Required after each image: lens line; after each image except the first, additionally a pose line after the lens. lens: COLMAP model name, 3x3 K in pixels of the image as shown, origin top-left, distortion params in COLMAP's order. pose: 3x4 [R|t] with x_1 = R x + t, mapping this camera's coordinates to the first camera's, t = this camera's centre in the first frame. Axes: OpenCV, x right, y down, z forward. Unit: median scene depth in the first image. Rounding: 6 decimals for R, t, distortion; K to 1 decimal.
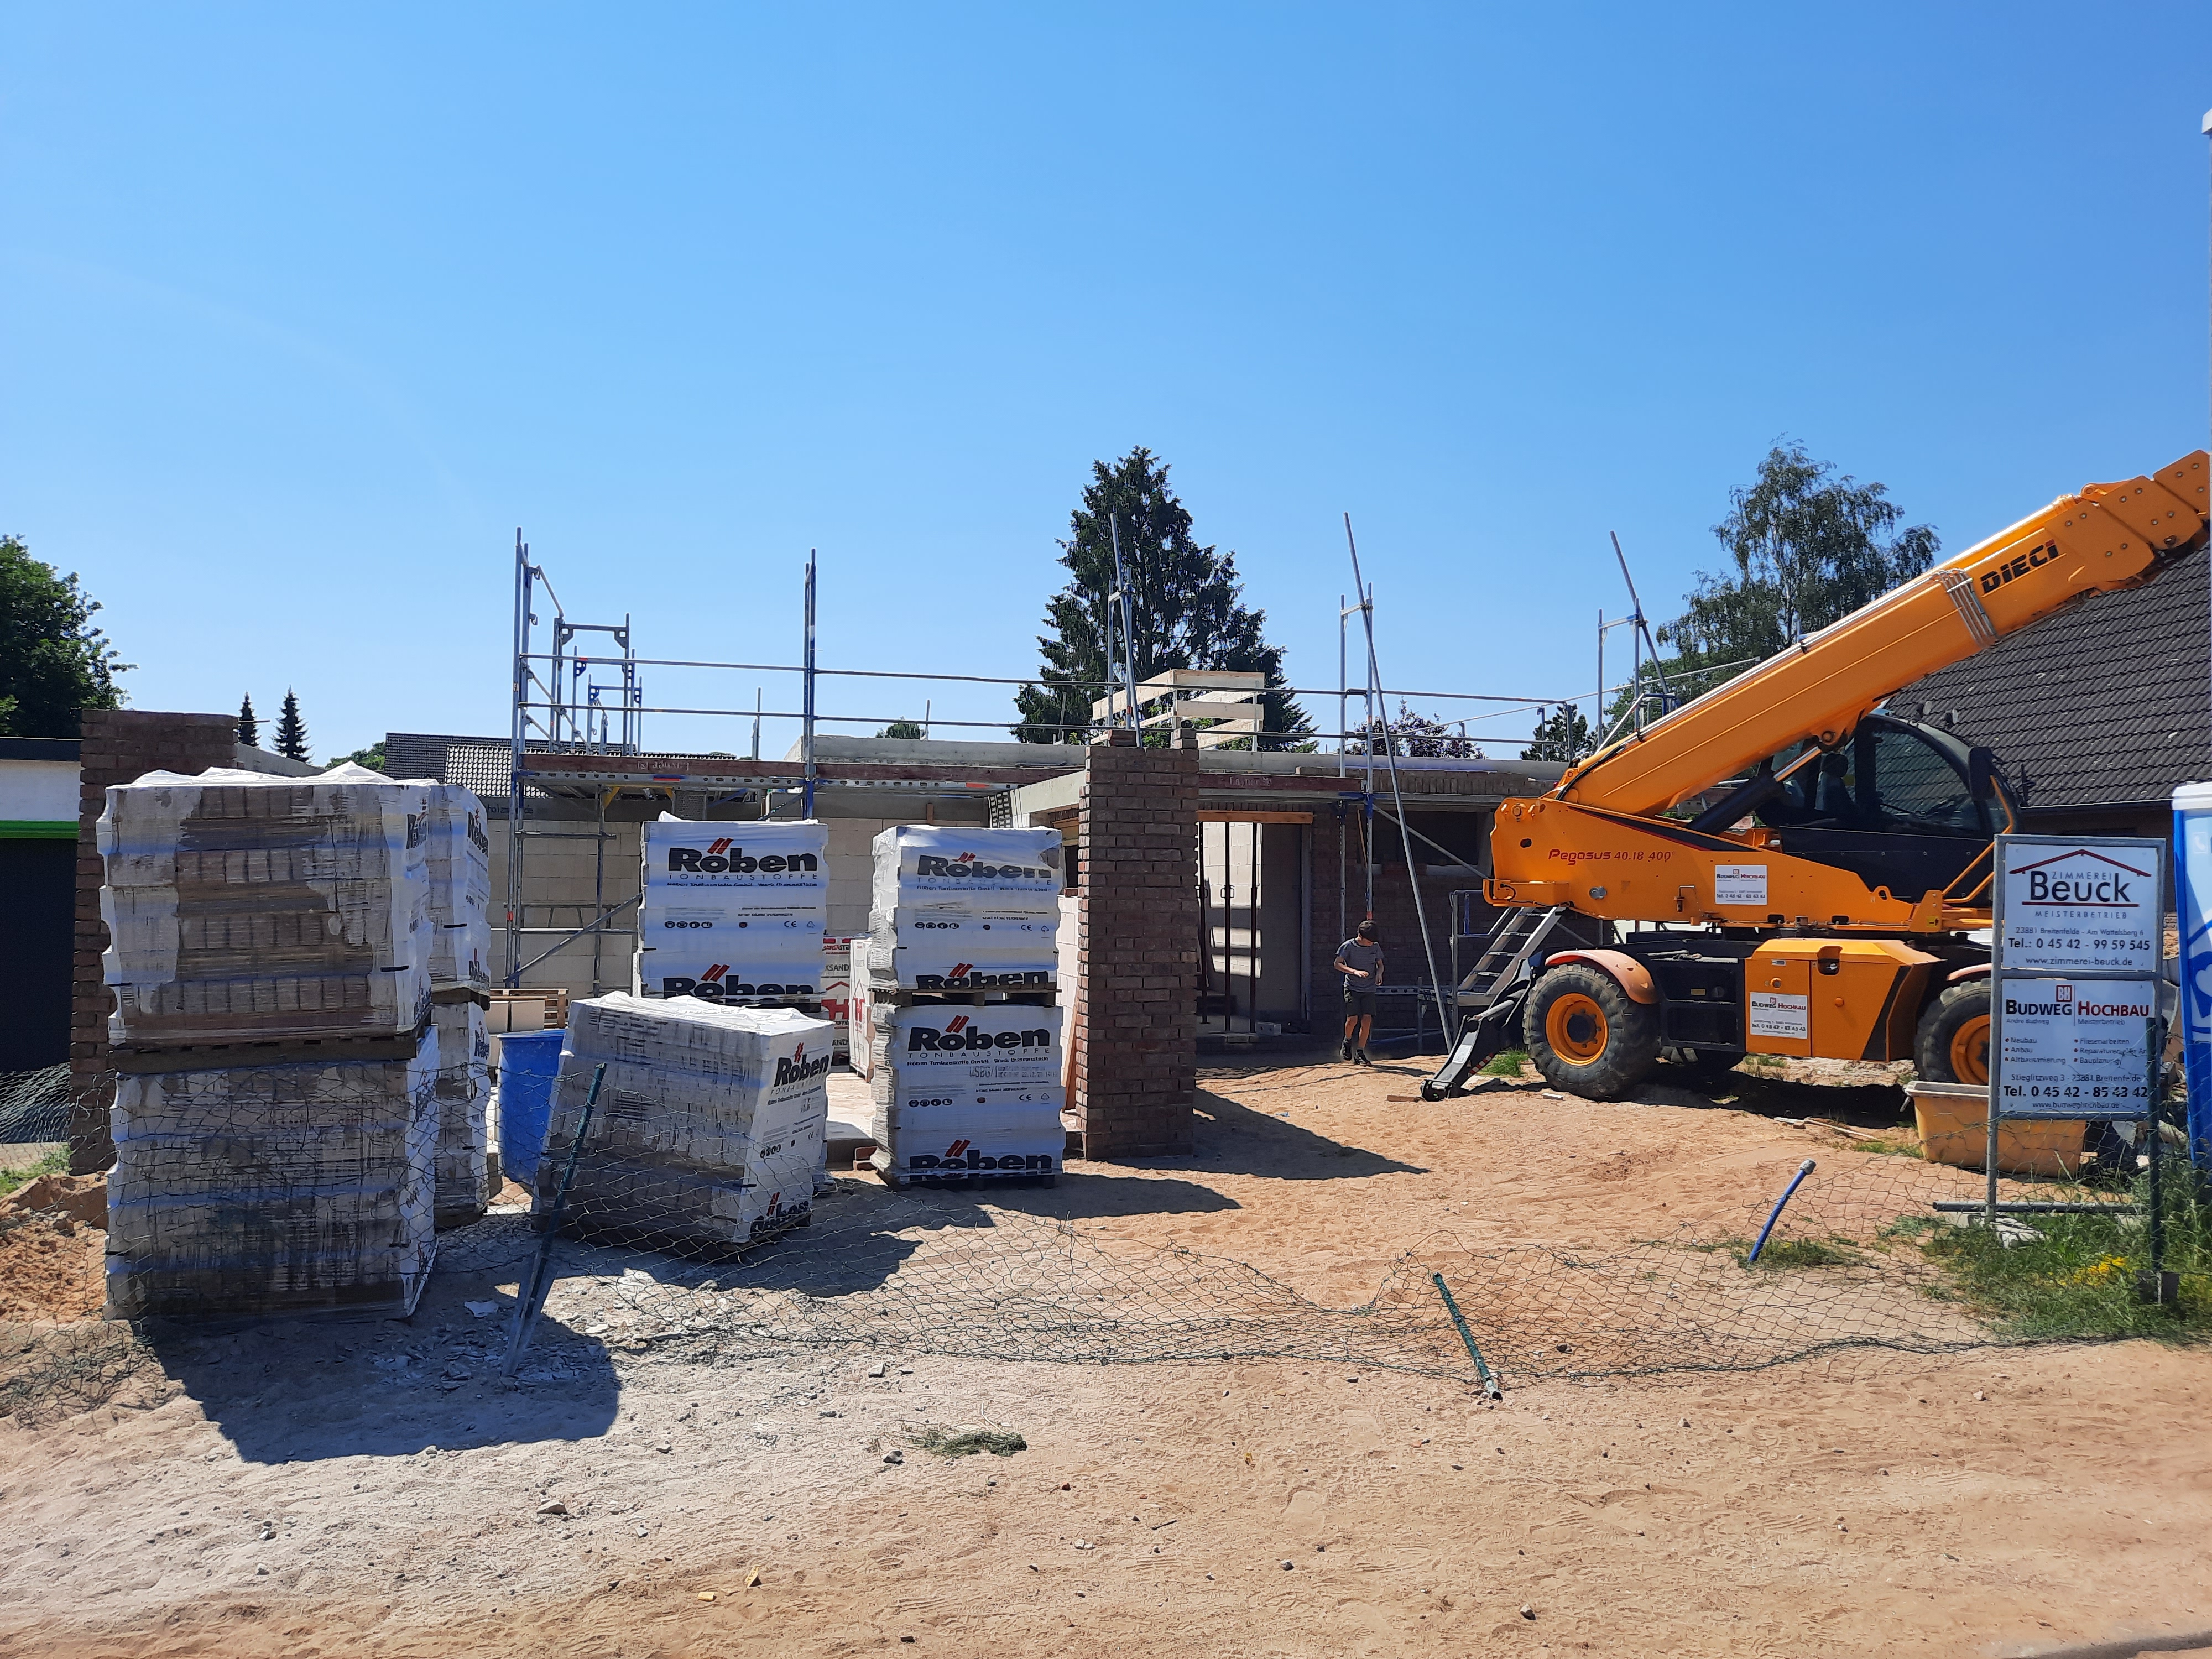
lens RADIAL K [[1613.6, 0, 1117.3], [0, 1613.6, 822.6], [0, 0, 1]] dist [0.030807, -0.023201]
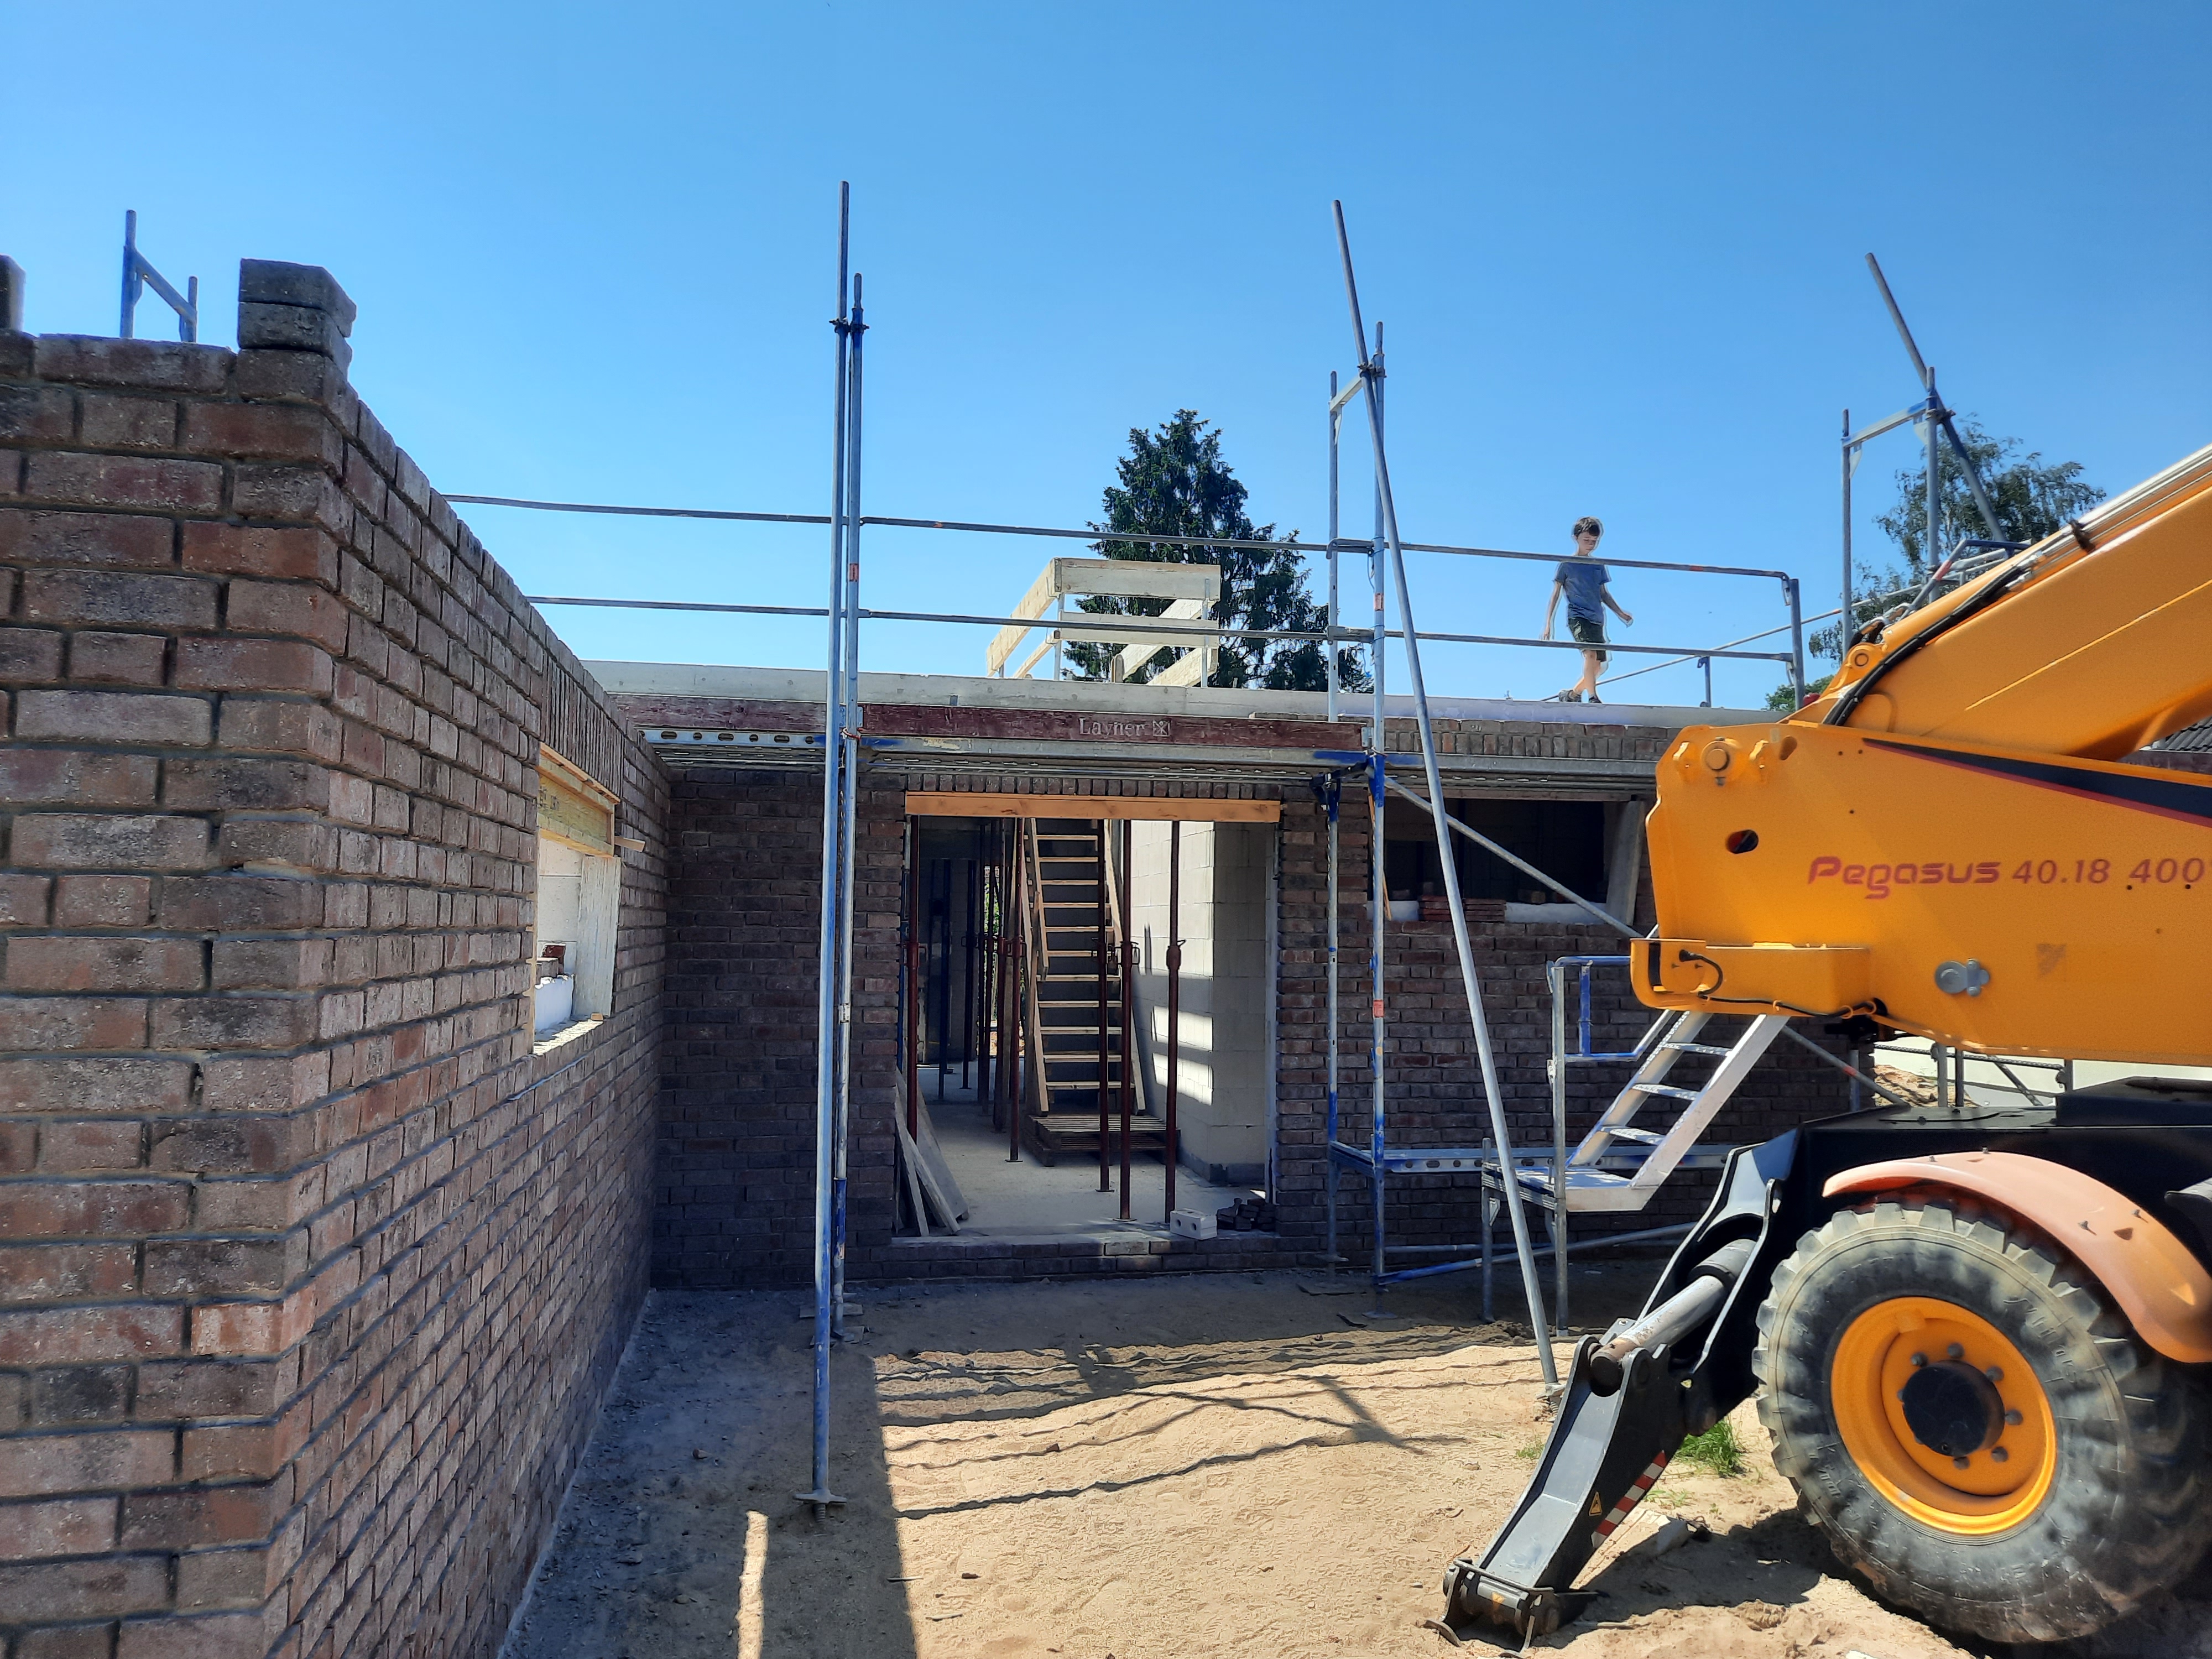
lens RADIAL K [[1613.6, 0, 1110.1], [0, 1613.6, 836.4], [0, 0, 1]] dist [0.030807, -0.023201]
pose [[0.997355, -0.003045, -0.072618, 0.110432], [0.001709, 0.999828, -0.018456, 0.015071], [0.072662, 0.018283, 0.997189, 0.509142]]
